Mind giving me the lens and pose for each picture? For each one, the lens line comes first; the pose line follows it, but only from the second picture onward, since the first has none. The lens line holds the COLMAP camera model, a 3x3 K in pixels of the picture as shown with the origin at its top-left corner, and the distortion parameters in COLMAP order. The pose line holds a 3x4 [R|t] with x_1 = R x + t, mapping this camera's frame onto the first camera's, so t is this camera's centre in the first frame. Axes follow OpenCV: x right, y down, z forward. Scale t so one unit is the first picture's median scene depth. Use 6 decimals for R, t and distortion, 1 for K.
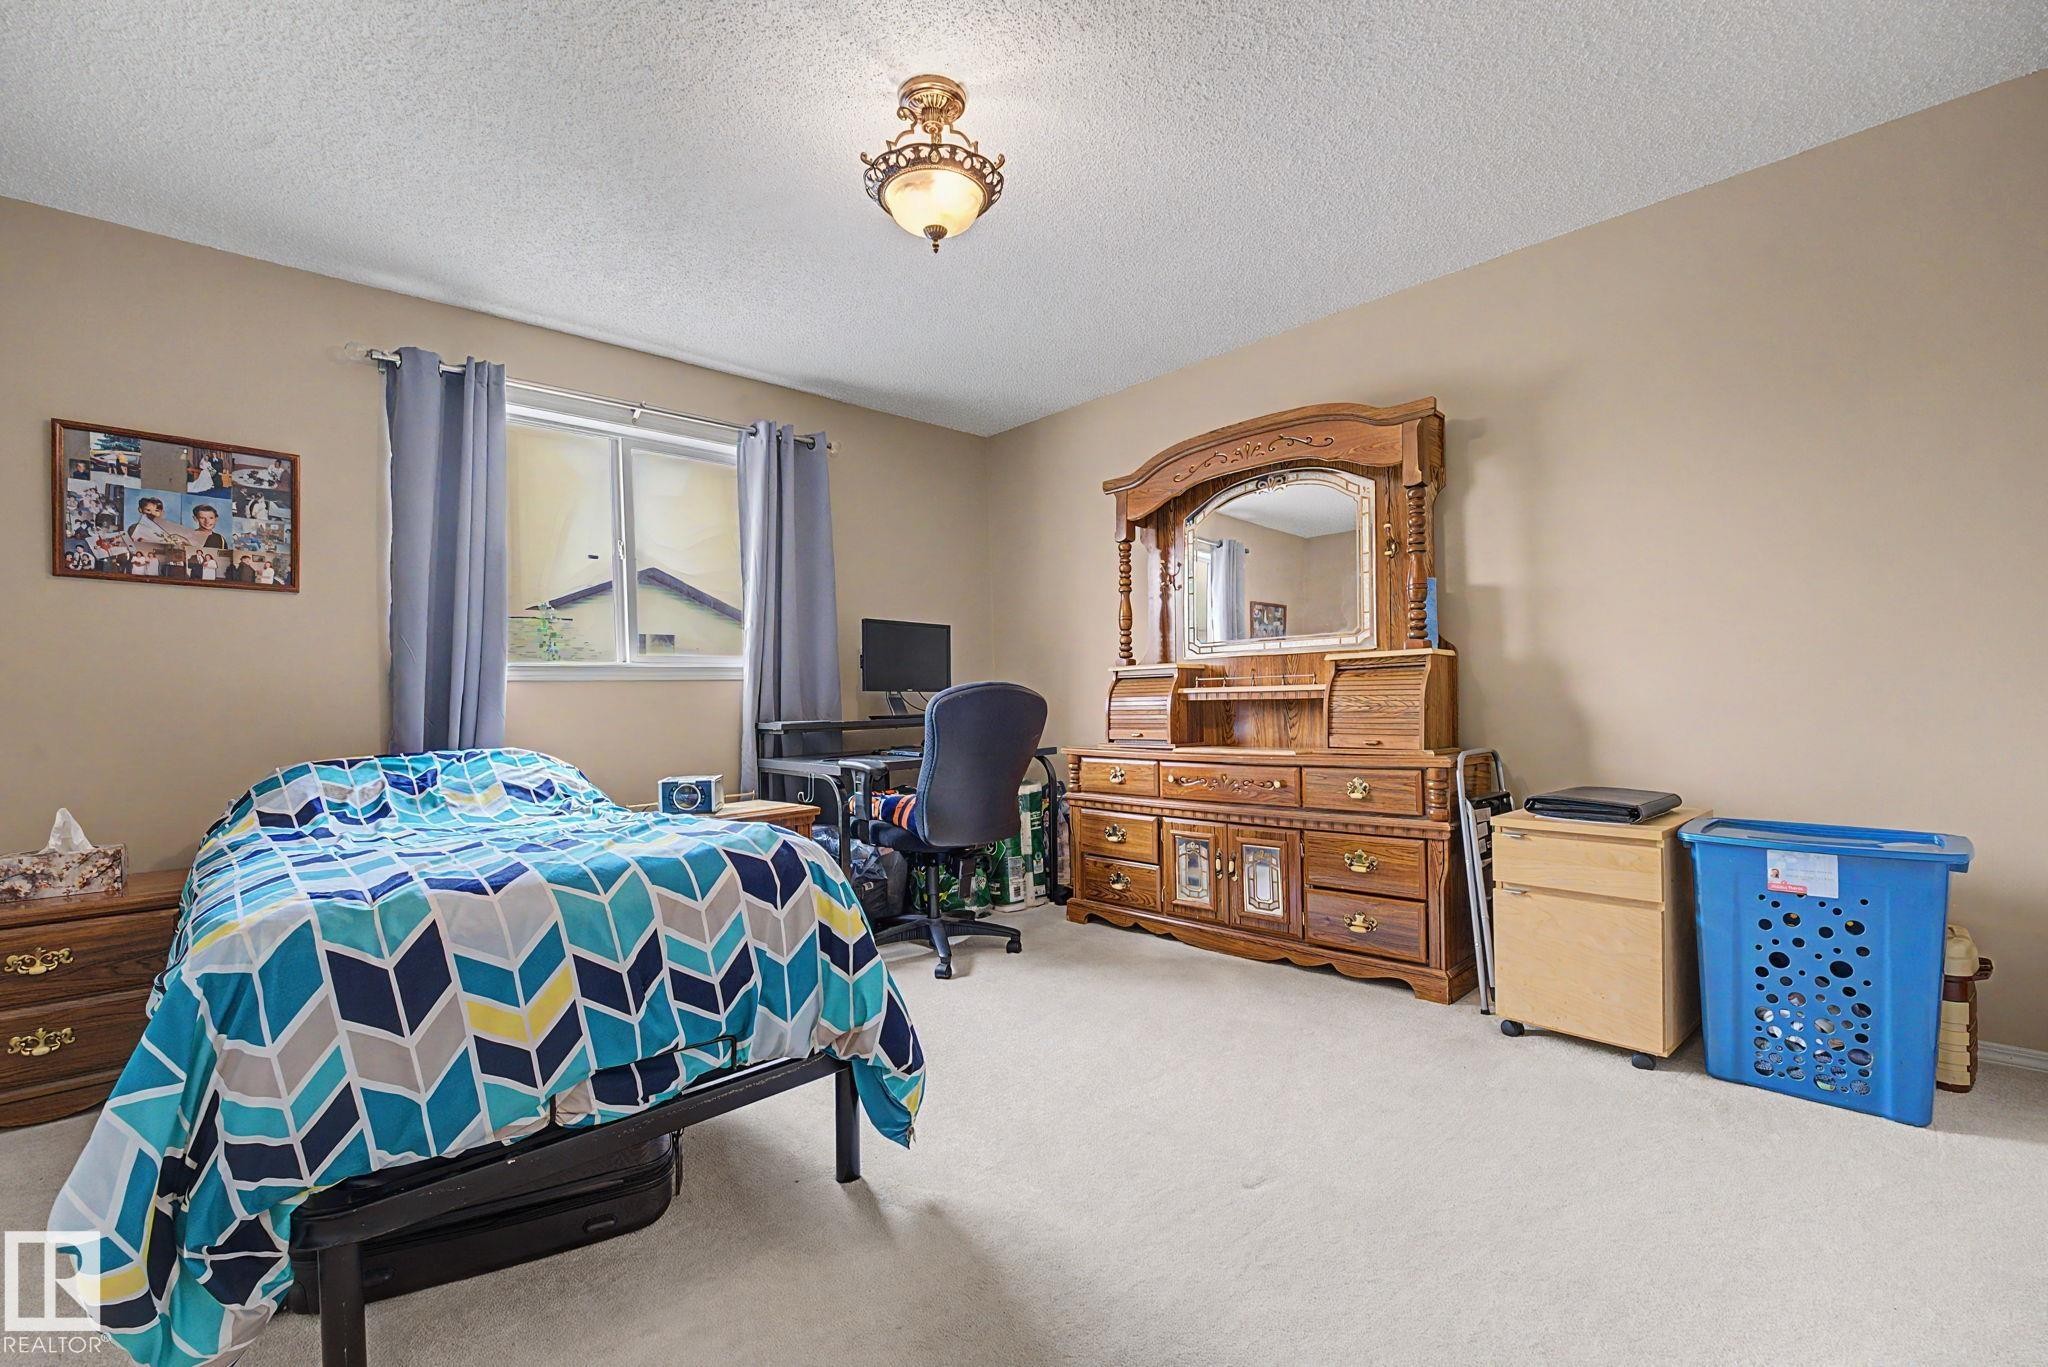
lens RADIAL K [[872.1, 0, 1022.4], [0, 872.1, 696.7], [0, 0, 1]] dist [-0.004330, -0.002208]
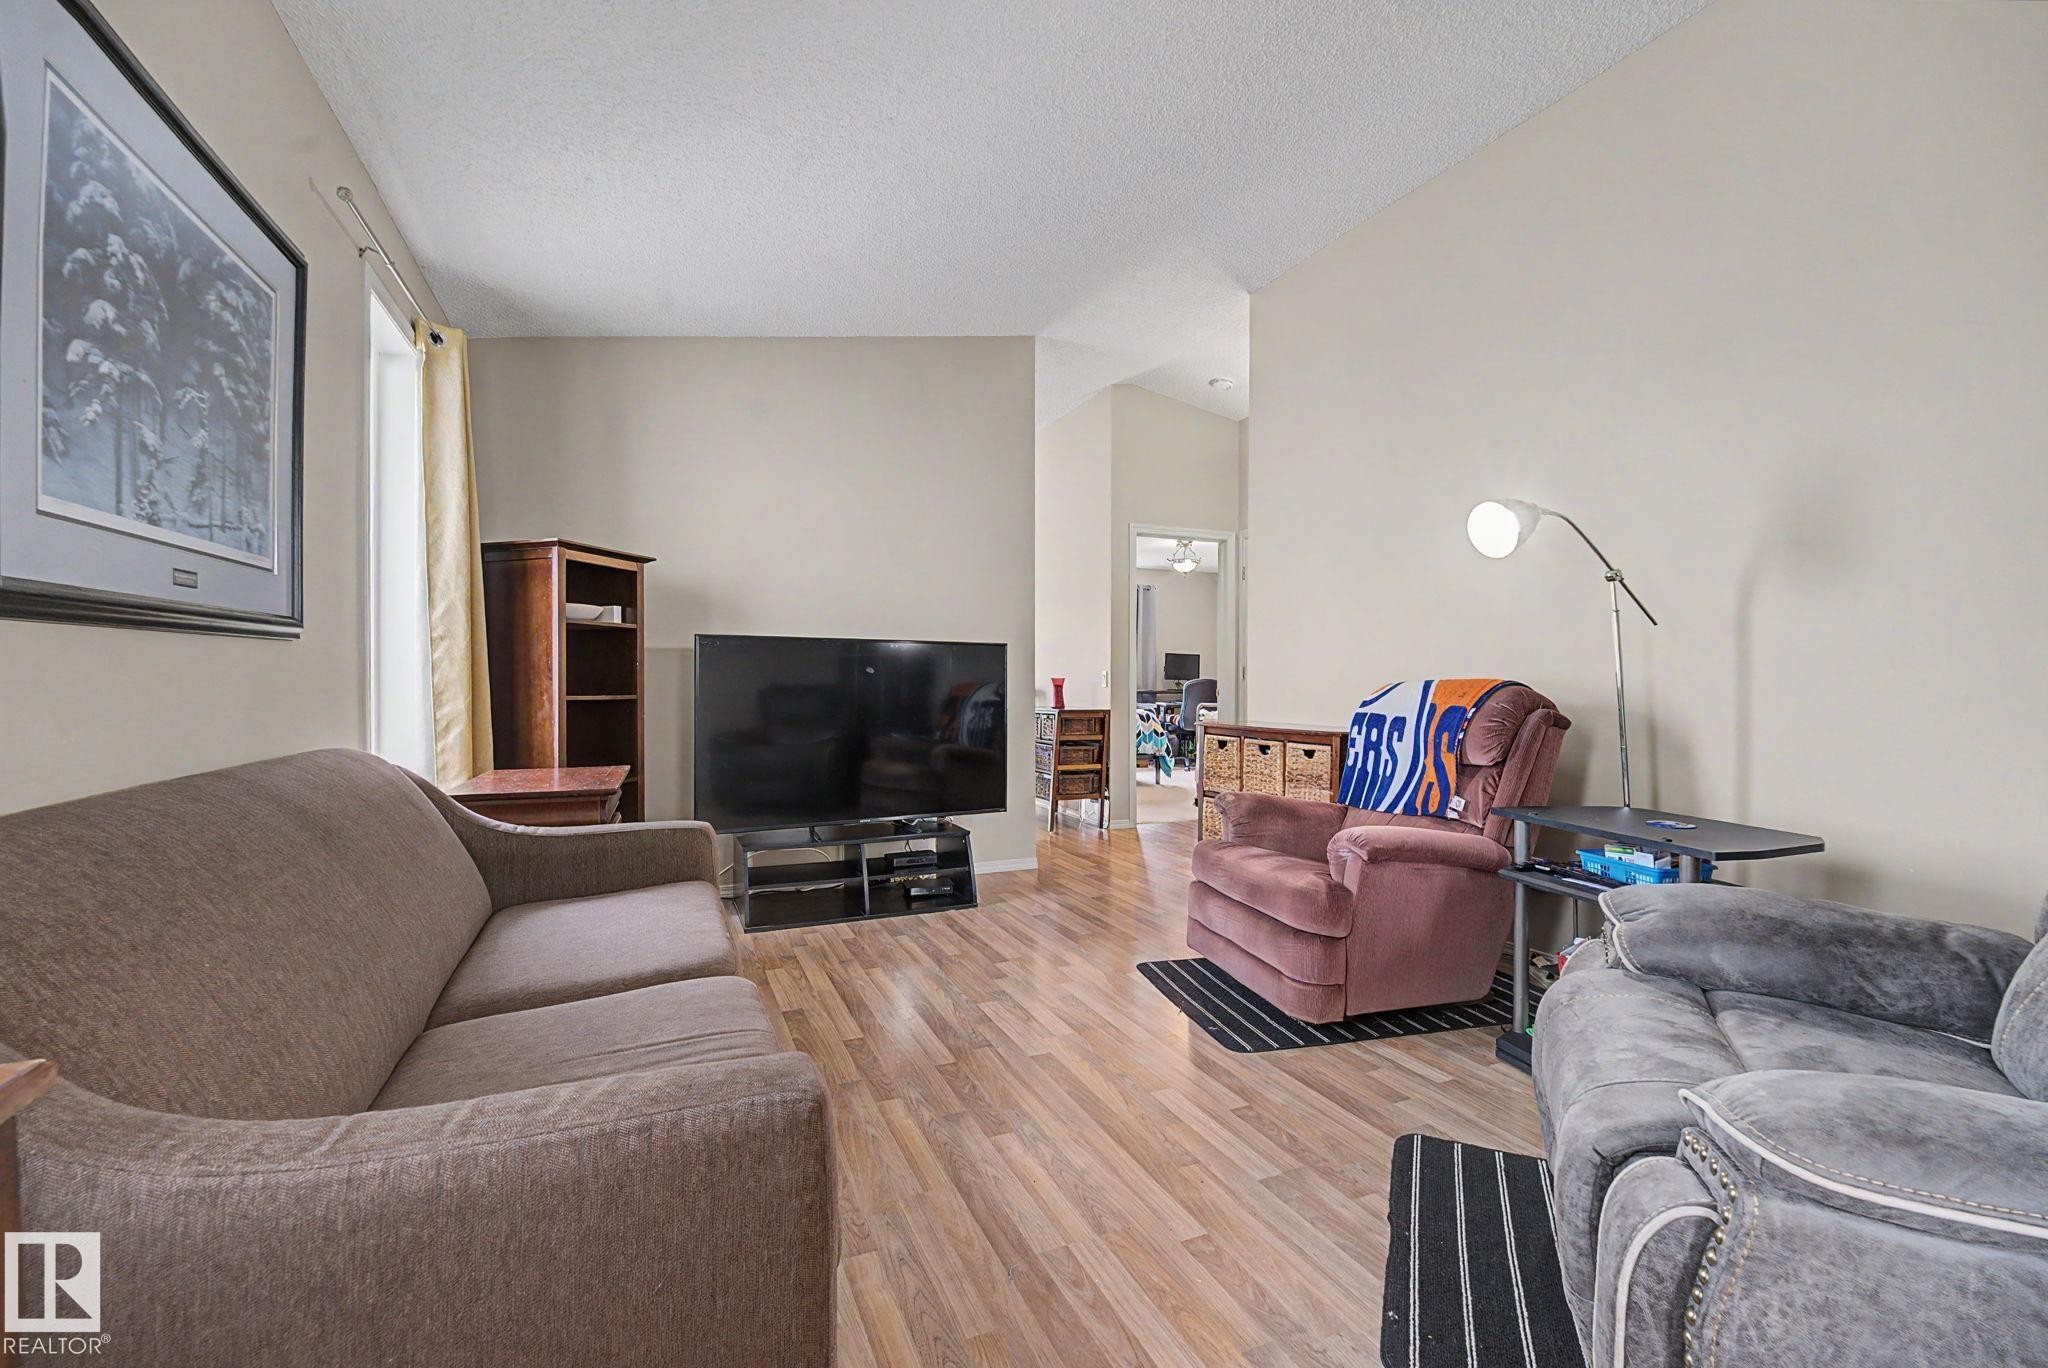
lens RADIAL K [[872.1, 0, 1022.2], [0, 872.1, 684.8], [0, 0, 1]] dist [-0.004330, -0.002208]
pose [[0.939927, 0.032272, -0.339847, 0.493767], [-0.028478, 0.999464, 0.016147, -0.034746], [0.340186, -0.005499, 0.940342, -2.603658]]
